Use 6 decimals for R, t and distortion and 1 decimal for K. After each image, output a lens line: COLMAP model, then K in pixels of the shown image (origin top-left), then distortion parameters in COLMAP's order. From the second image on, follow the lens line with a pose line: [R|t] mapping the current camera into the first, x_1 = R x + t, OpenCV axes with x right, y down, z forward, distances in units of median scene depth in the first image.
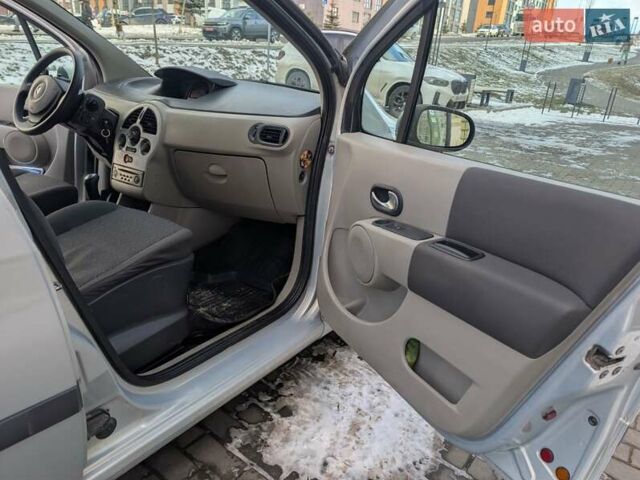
lens RADIAL K [[461.0, 0, 319.2], [0, 461.0, 241.9], [0, 0, 1]] dist [0.021503, -0.015317]
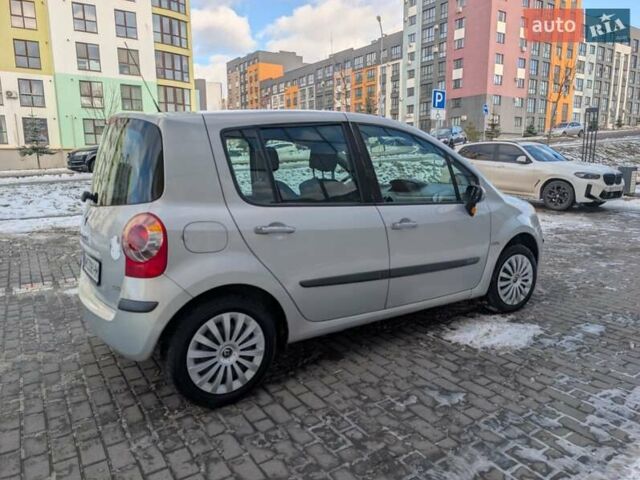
lens RADIAL K [[461.0, 0, 327.0], [0, 461.0, 232.0], [0, 0, 1]] dist [0.021503, -0.015317]
pose [[0.946049, -0.024204, -0.323117, 0.013093], [-0.052148, 0.972833, -0.225556, 0.076690], [0.319799, 0.230237, 0.919086, -0.214601]]
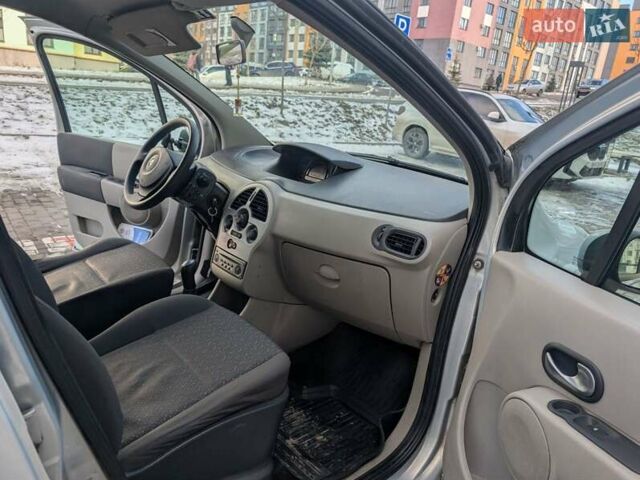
lens RADIAL K [[461.0, 0, 327.6], [0, 461.0, 247.4], [0, 0, 1]] dist [0.021503, -0.015317]
pose [[0.975007, 0.096633, -0.200058, -0.011041], [-0.113641, 0.990662, -0.075327, -0.023804], [0.190911, 0.096180, 0.976884, 0.033257]]
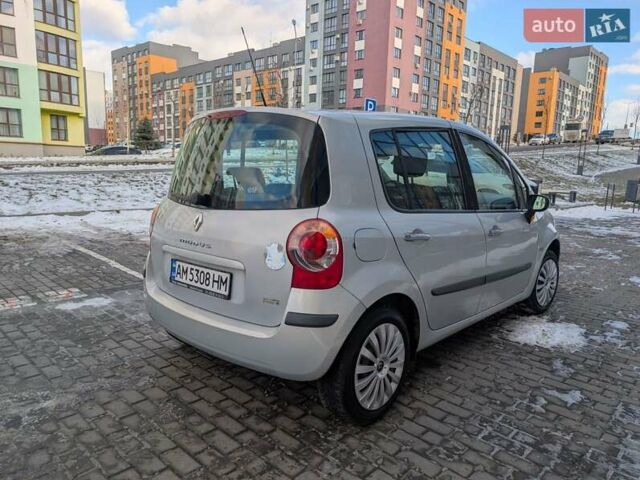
lens RADIAL K [[461.0, 0, 328.2], [0, 461.0, 245.6], [0, 0, 1]] dist [0.021503, -0.015317]
pose [[0.994783, -0.020028, -0.100029, -0.123749], [-0.001740, 0.977064, -0.212940, 0.076672], [0.101999, 0.212003, 0.971931, -0.234427]]
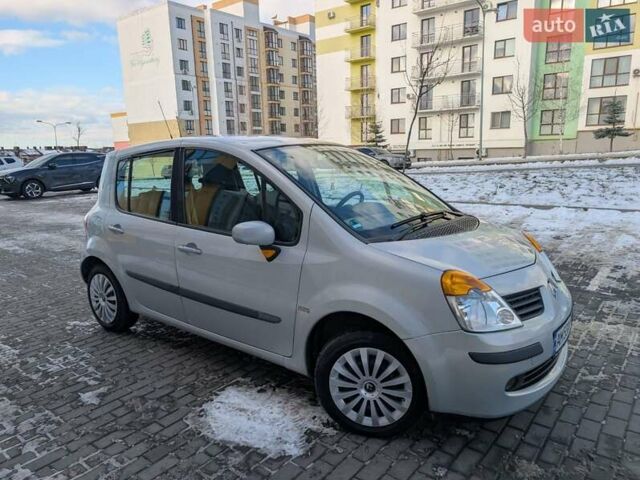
lens RADIAL K [[461.0, 0, 316.5], [0, 461.0, 240.6], [0, 0, 1]] dist [0.021503, -0.015317]
pose [[-0.024046, 0.128777, -0.991382, 0.276527], [-0.347531, 0.928743, 0.129070, -0.080492], [0.937360, 0.347639, 0.022422, 0.166576]]
